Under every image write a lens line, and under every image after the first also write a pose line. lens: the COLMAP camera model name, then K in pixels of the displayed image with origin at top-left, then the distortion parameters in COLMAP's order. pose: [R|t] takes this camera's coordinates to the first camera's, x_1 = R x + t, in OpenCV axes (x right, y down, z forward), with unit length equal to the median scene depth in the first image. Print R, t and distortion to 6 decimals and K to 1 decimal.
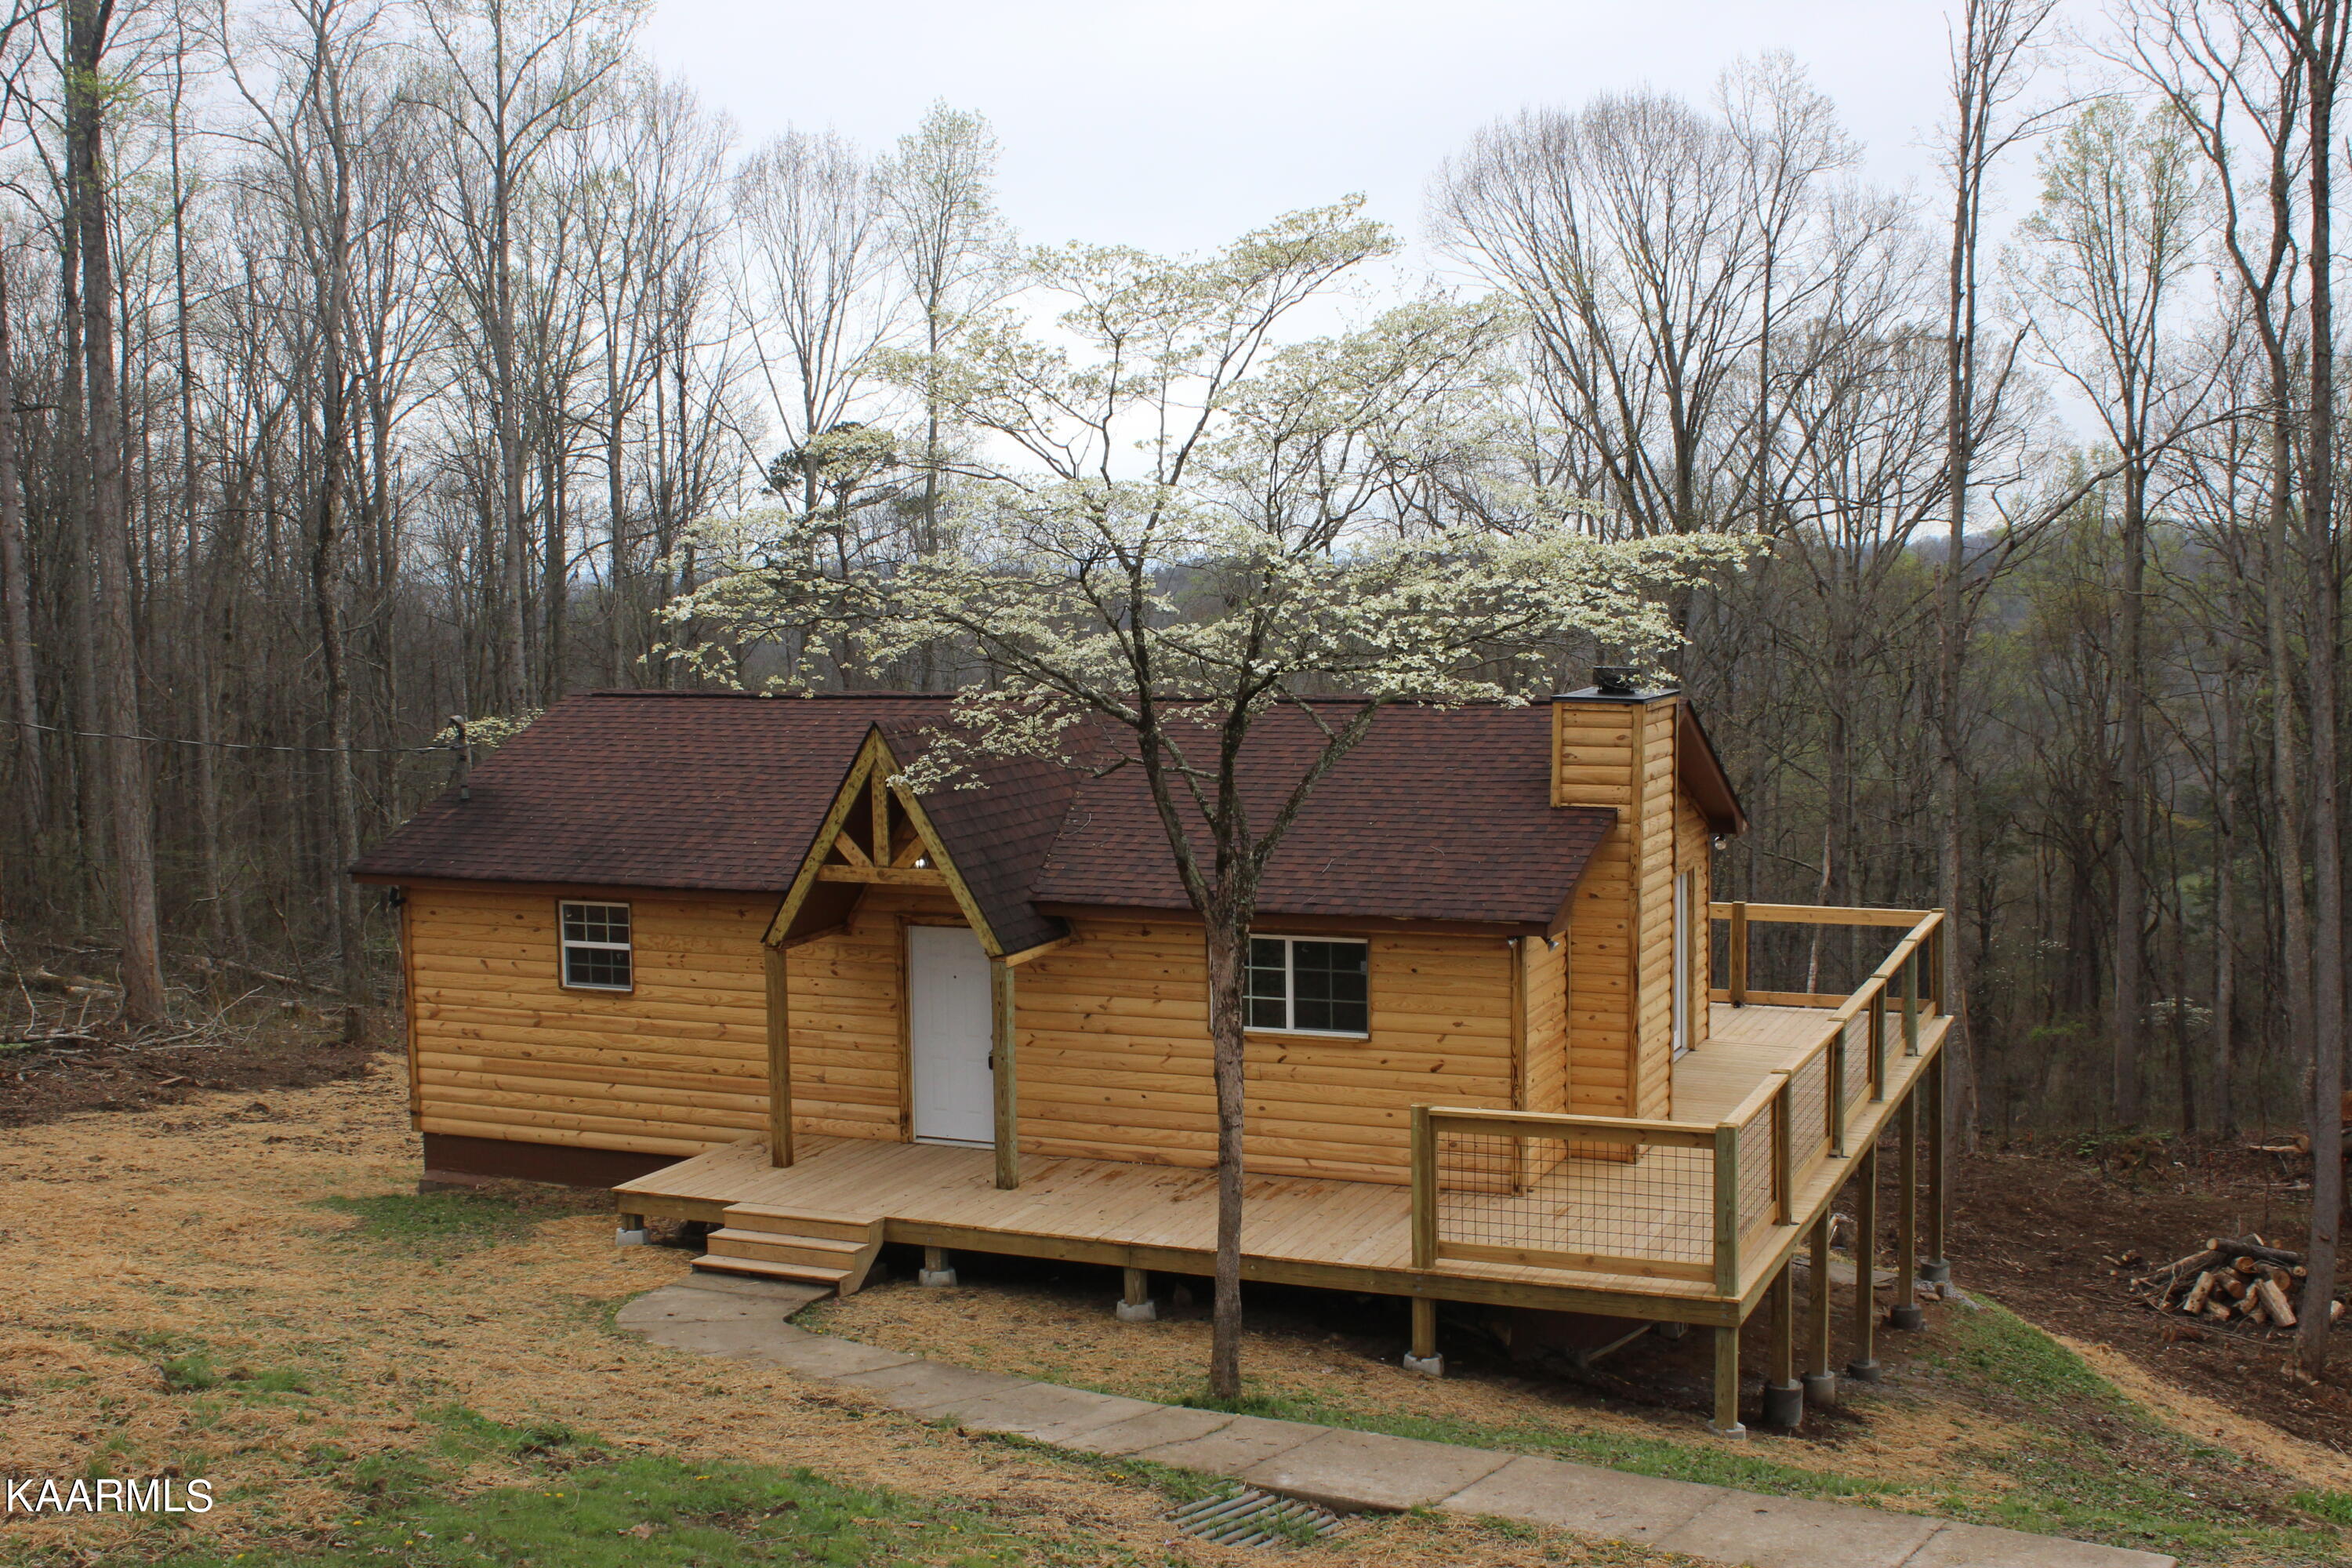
lens RADIAL K [[2545.7, 0, 1176.0], [0, 2545.7, 784.0], [0, 0, 1]] dist [-0.101940, 0.144894]
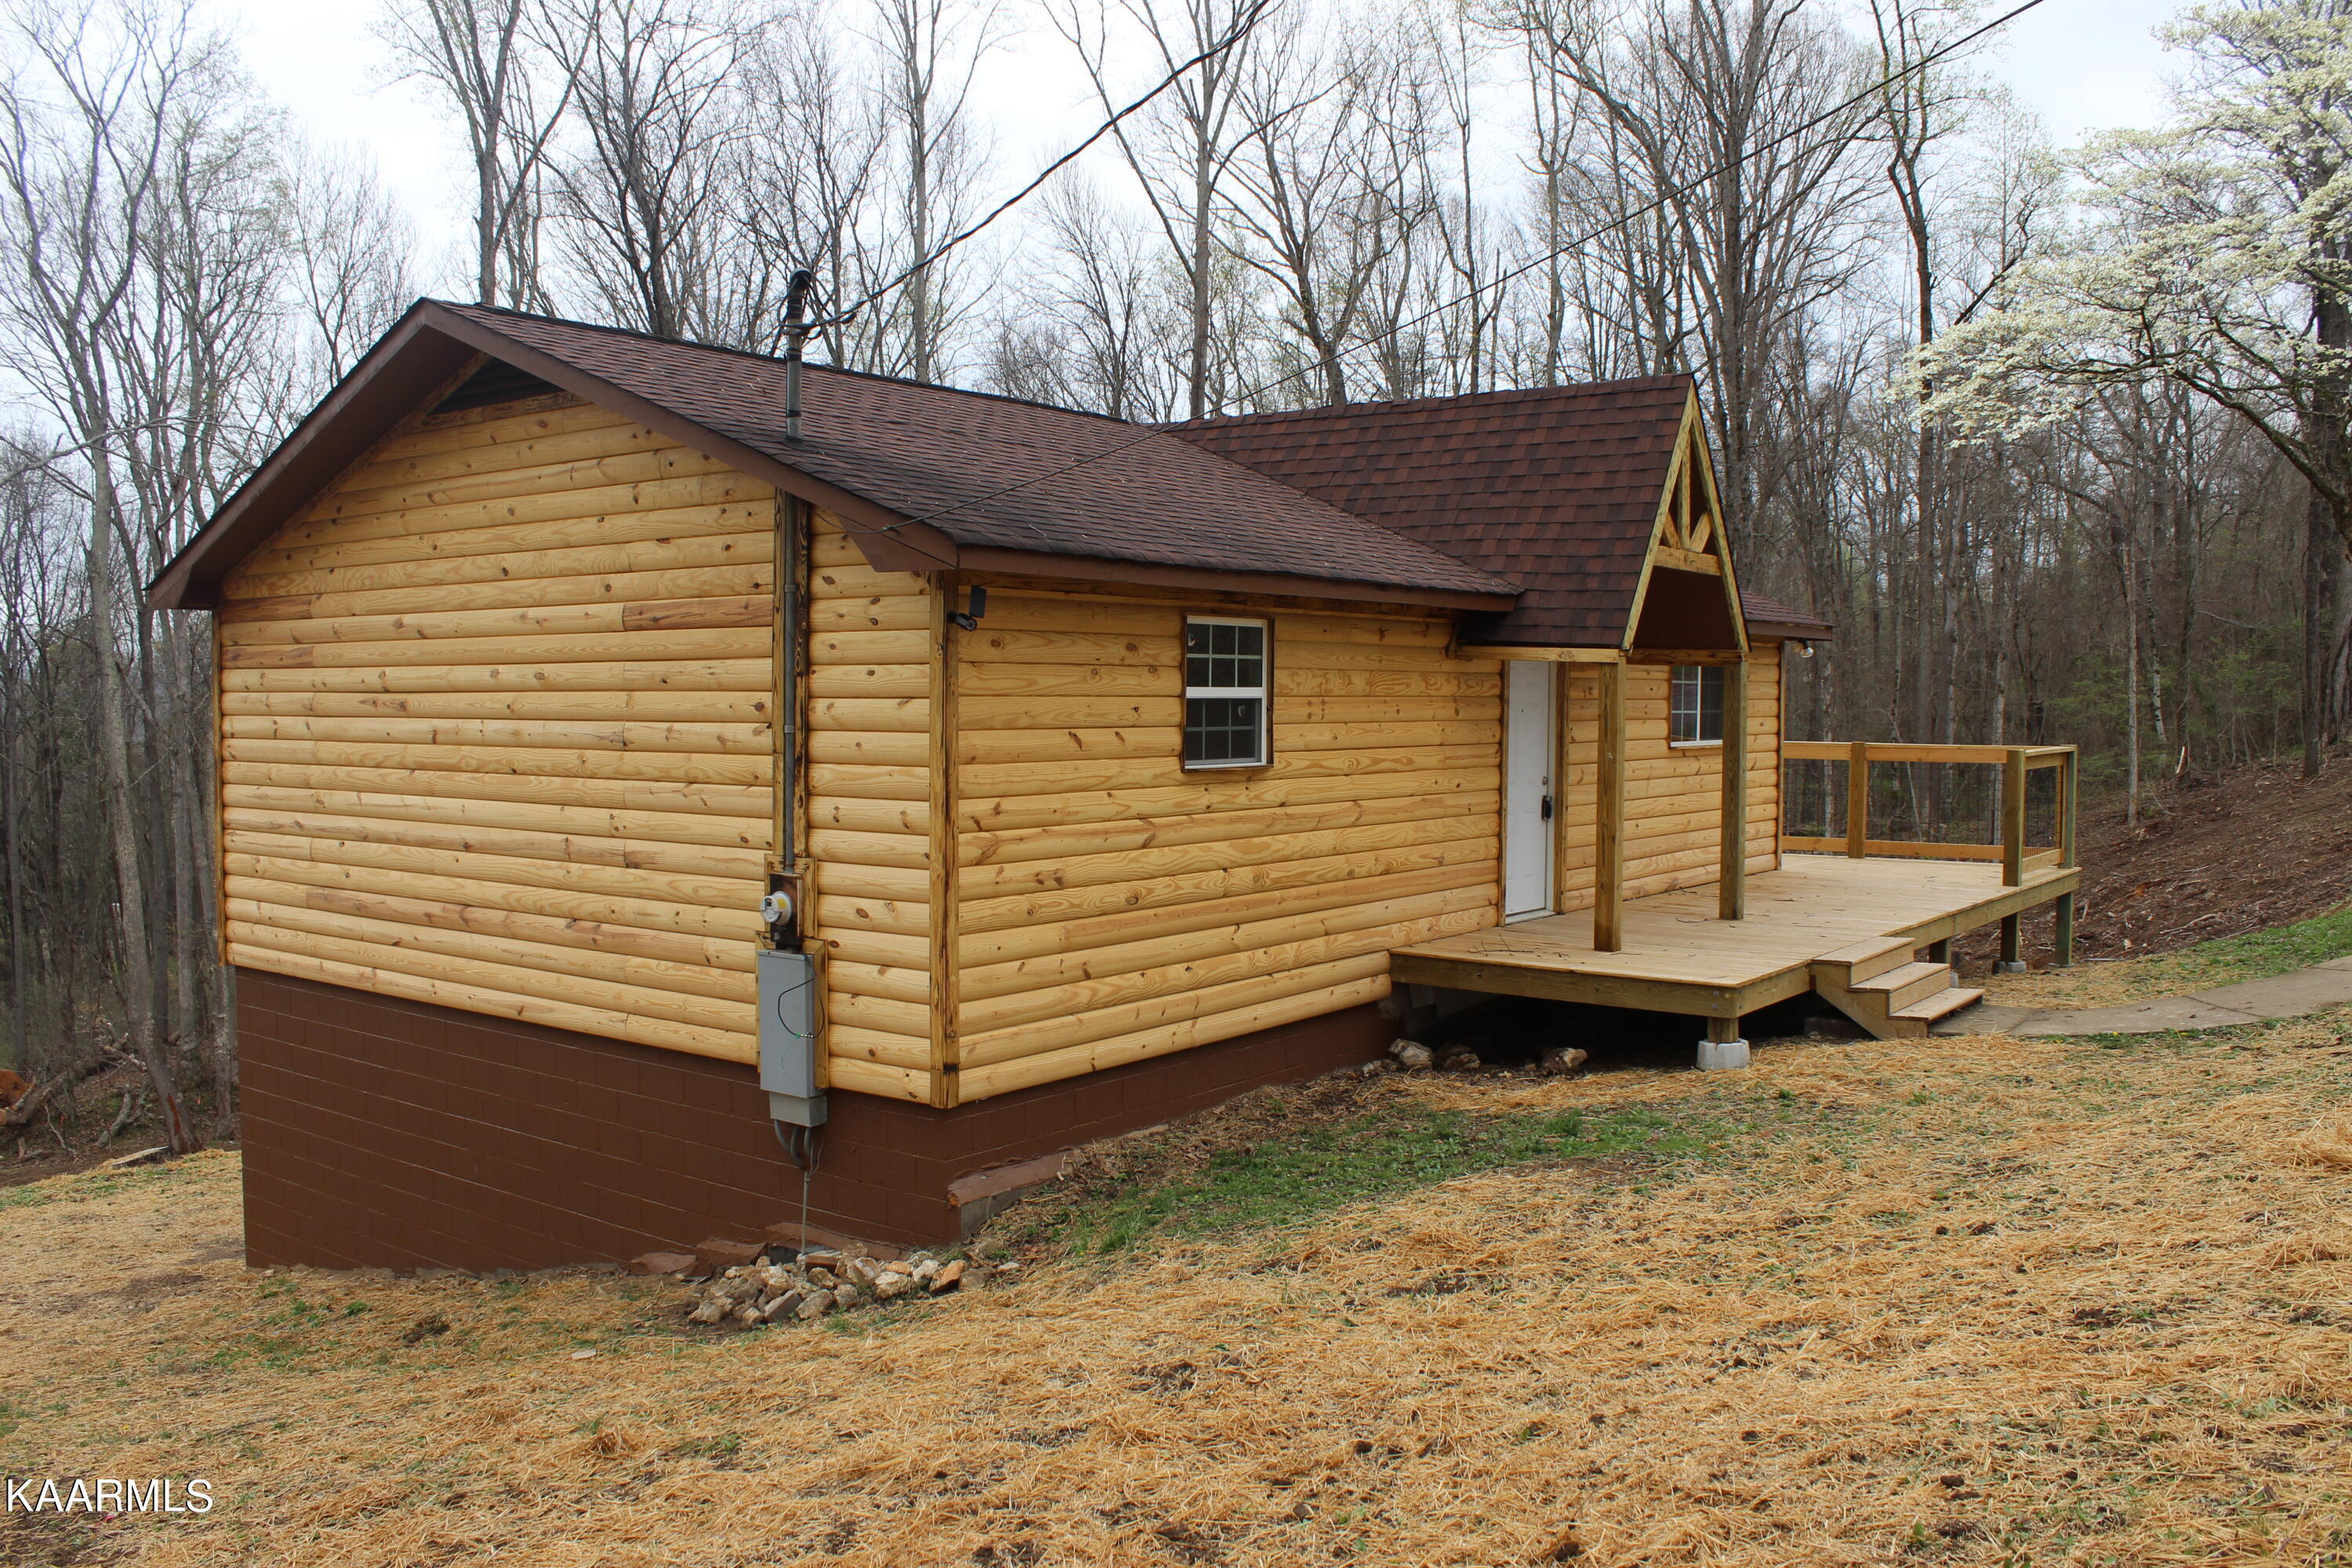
lens RADIAL K [[1938.1, 0, 1176.0], [0, 1938.1, 784.0], [0, 0, 1]] dist [-0.153785, 0.123904]
pose [[0.232928, -0.027806, 0.972096, -0.753220], [0.075263, 0.997109, 0.010488, 0.088771], [-0.969577, 0.070720, 0.234348, 1.014191]]
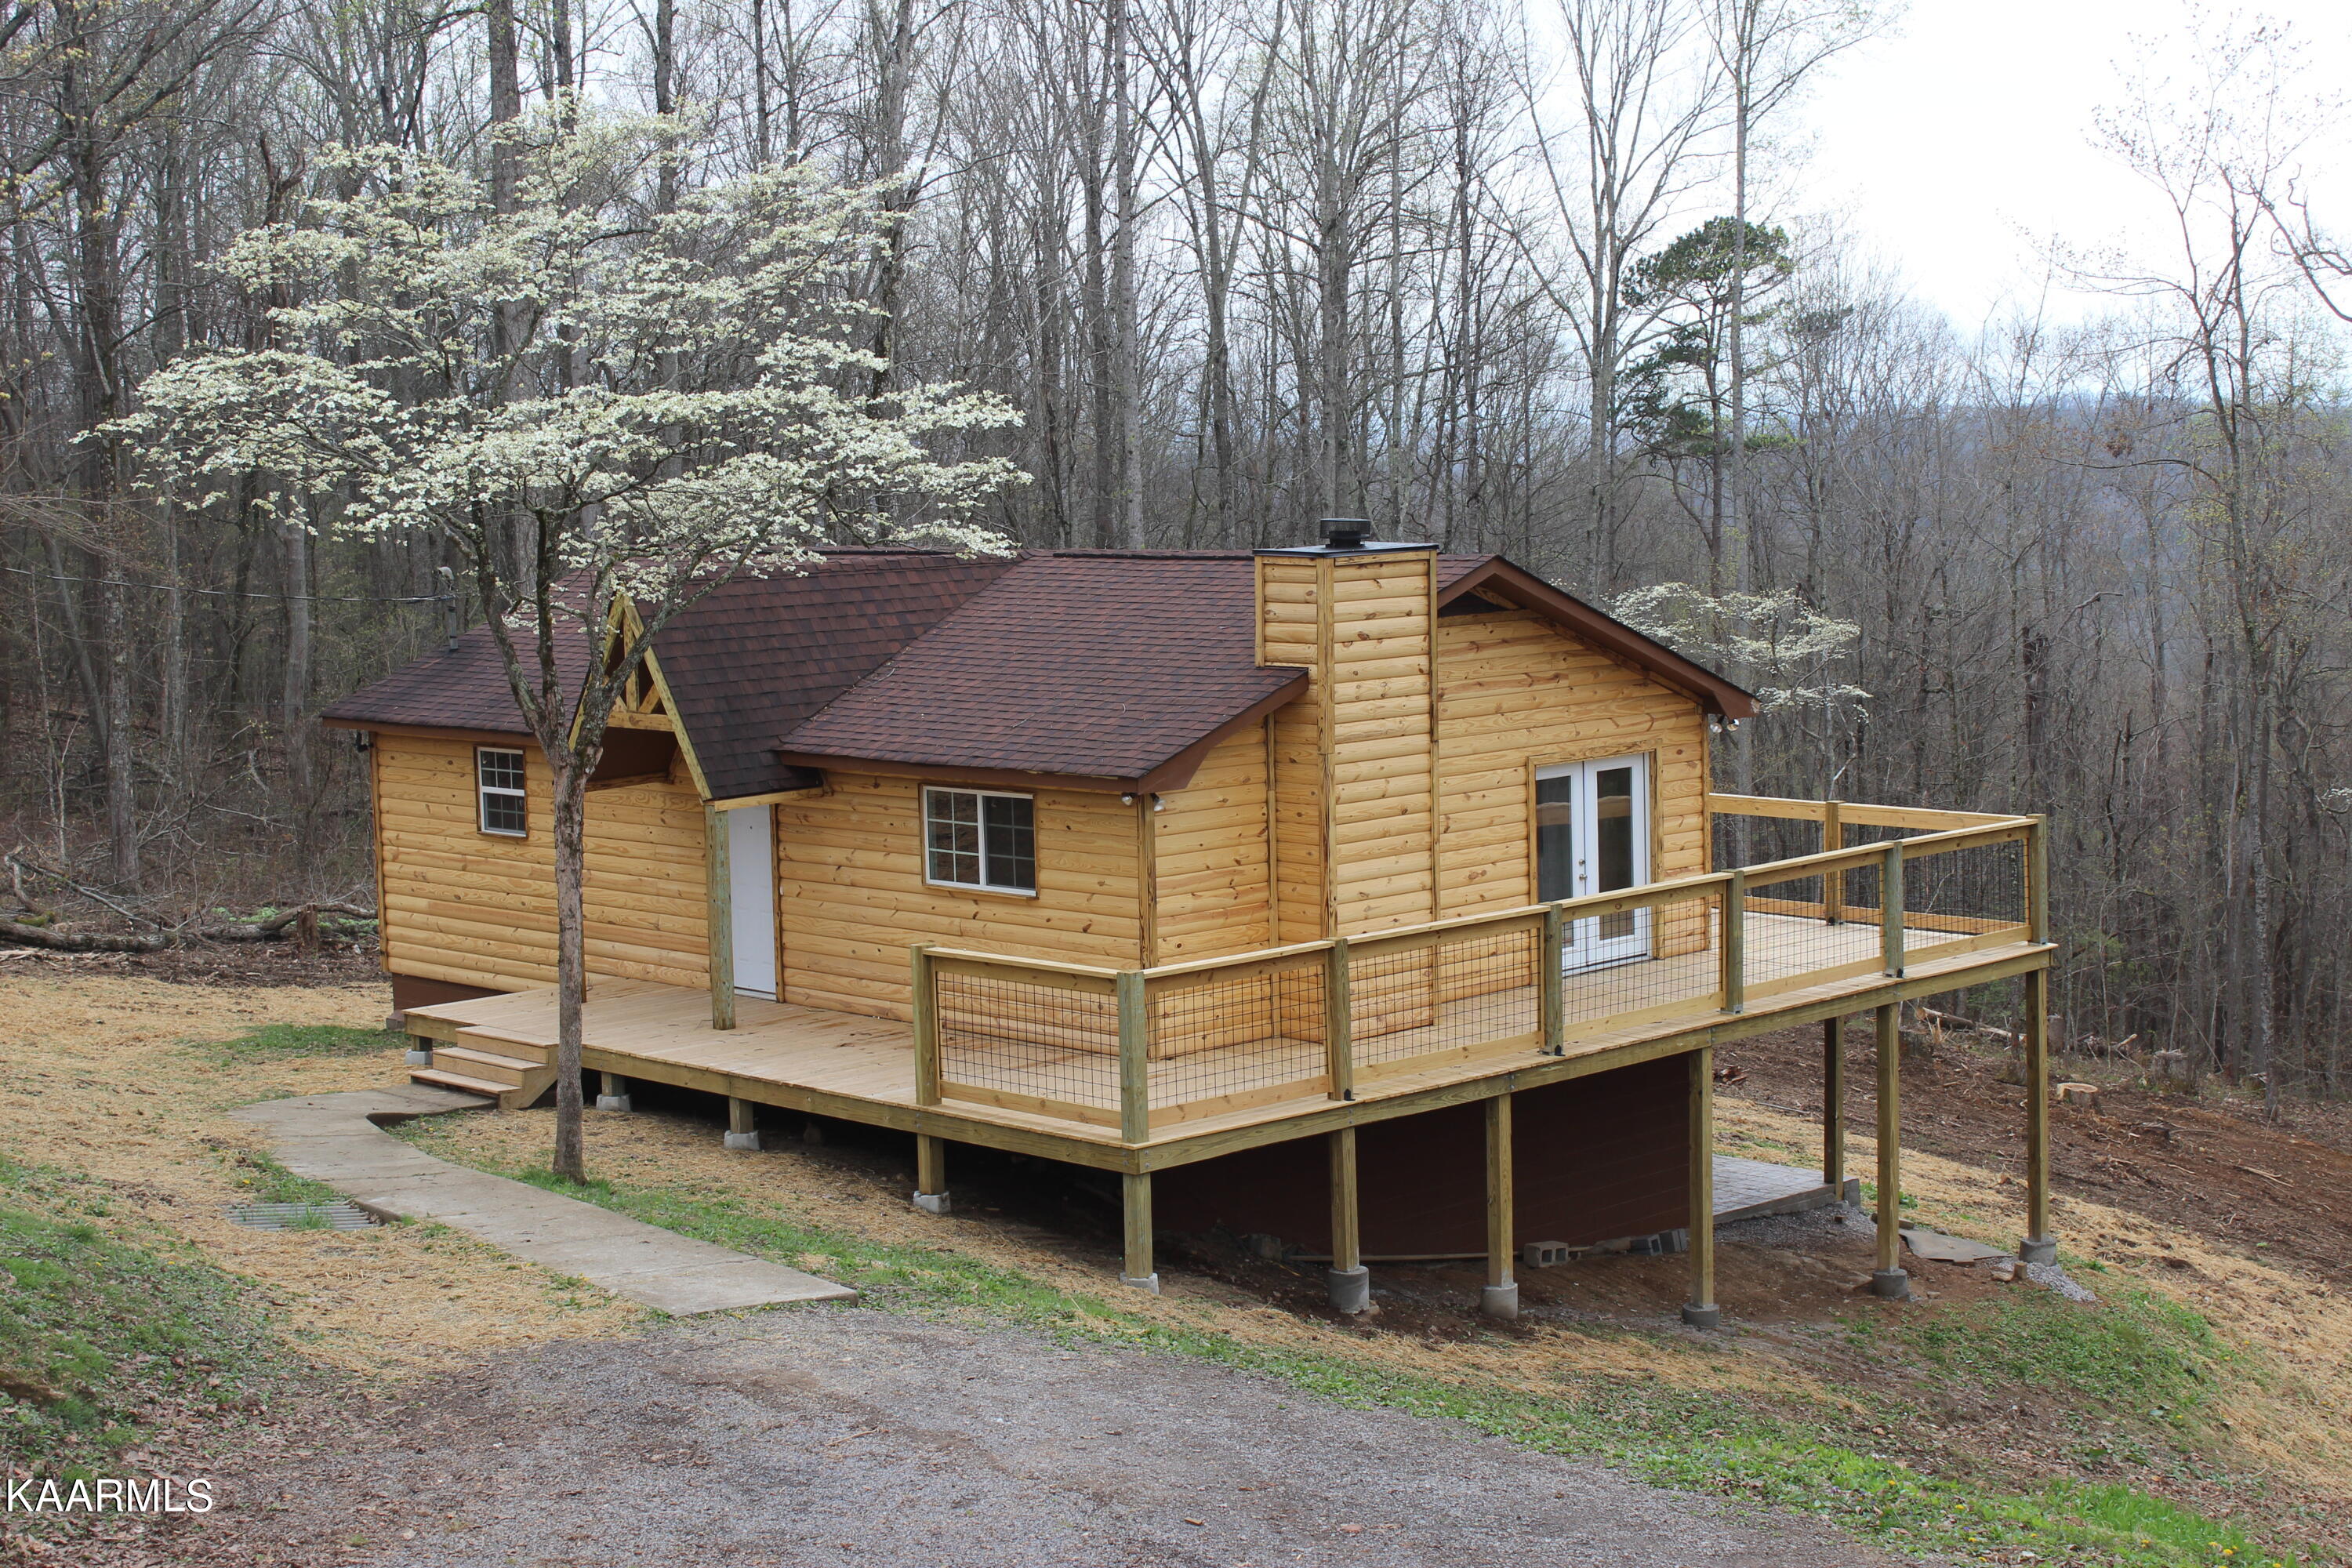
lens RADIAL K [[3458.2, 0, 1176.0], [0, 3458.2, 784.0], [0, 0, 1]] dist [0.011988, 0.008827]
pose [[0.926861, 0.030348, -0.374177, 0.611172], [-0.021373, 0.999376, 0.028112, 0.017351], [0.374797, -0.018058, 0.926931, -0.216904]]
